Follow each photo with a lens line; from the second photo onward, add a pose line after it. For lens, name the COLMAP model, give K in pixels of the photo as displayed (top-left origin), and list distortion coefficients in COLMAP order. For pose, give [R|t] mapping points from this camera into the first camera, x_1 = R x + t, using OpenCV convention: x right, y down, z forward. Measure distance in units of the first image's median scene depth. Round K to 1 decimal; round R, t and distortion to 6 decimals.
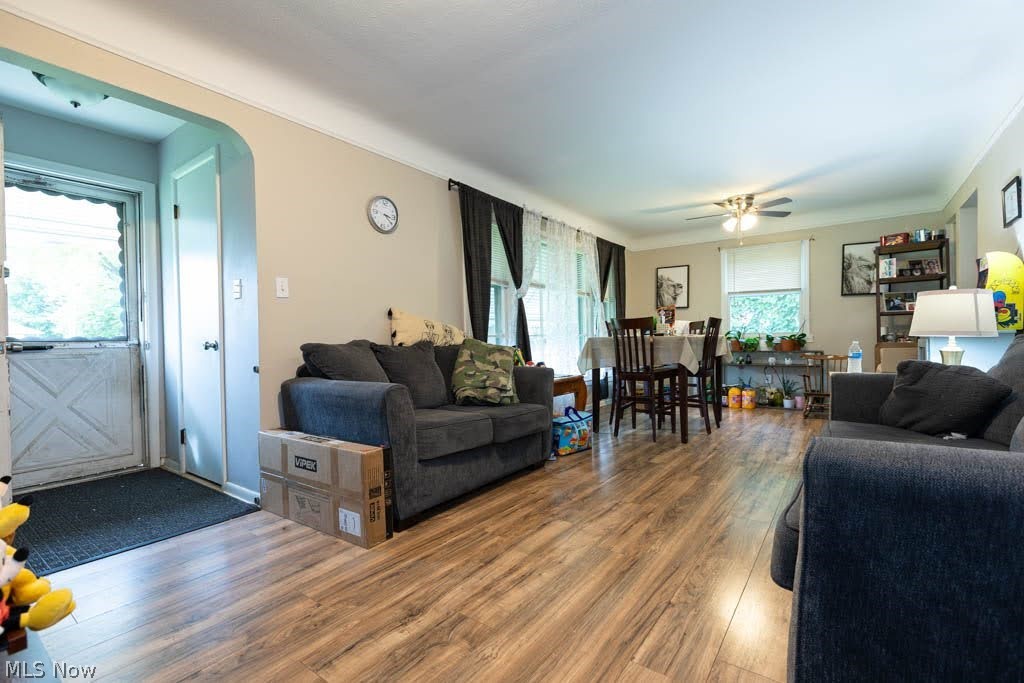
lens RADIAL K [[457.2, 0, 517.1], [0, 457.2, 341.9], [0, 0, 1]] dist [-0.000479, -0.001626]
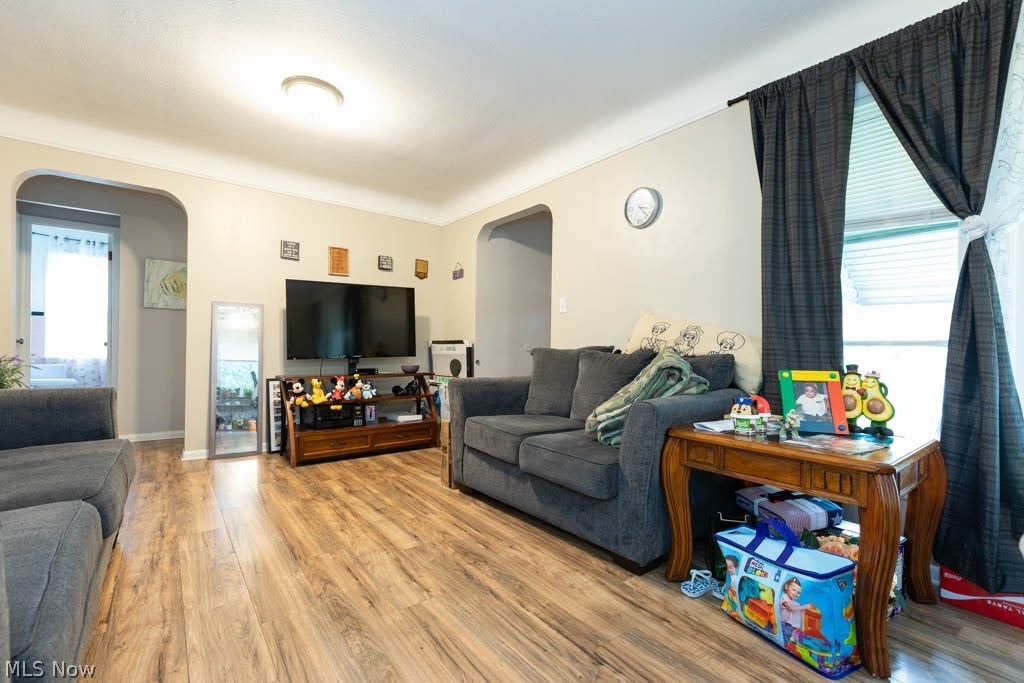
lens RADIAL K [[457.2, 0, 513.9], [0, 457.2, 345.4], [0, 0, 1]] dist [-0.000479, -0.001626]
pose [[-0.284485, 0.006778, -0.958656, 0.868196], [-0.015654, 0.999809, 0.011715, -0.019150], [0.958553, 0.018340, -0.284325, 1.374311]]
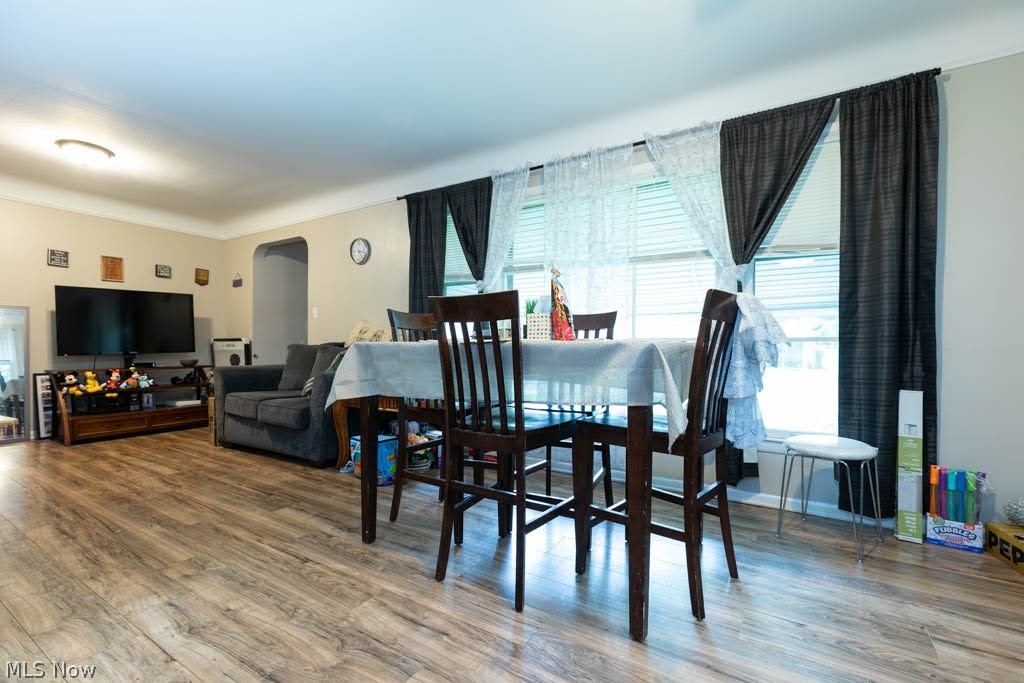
lens RADIAL K [[457.2, 0, 519.4], [0, 457.2, 345.5], [0, 0, 1]] dist [-0.000479, -0.001626]
pose [[0.069142, 0.017074, -0.997461, 1.490313], [-0.011878, 0.999797, 0.016290, -0.031588], [0.997536, 0.010722, 0.069331, 1.861699]]
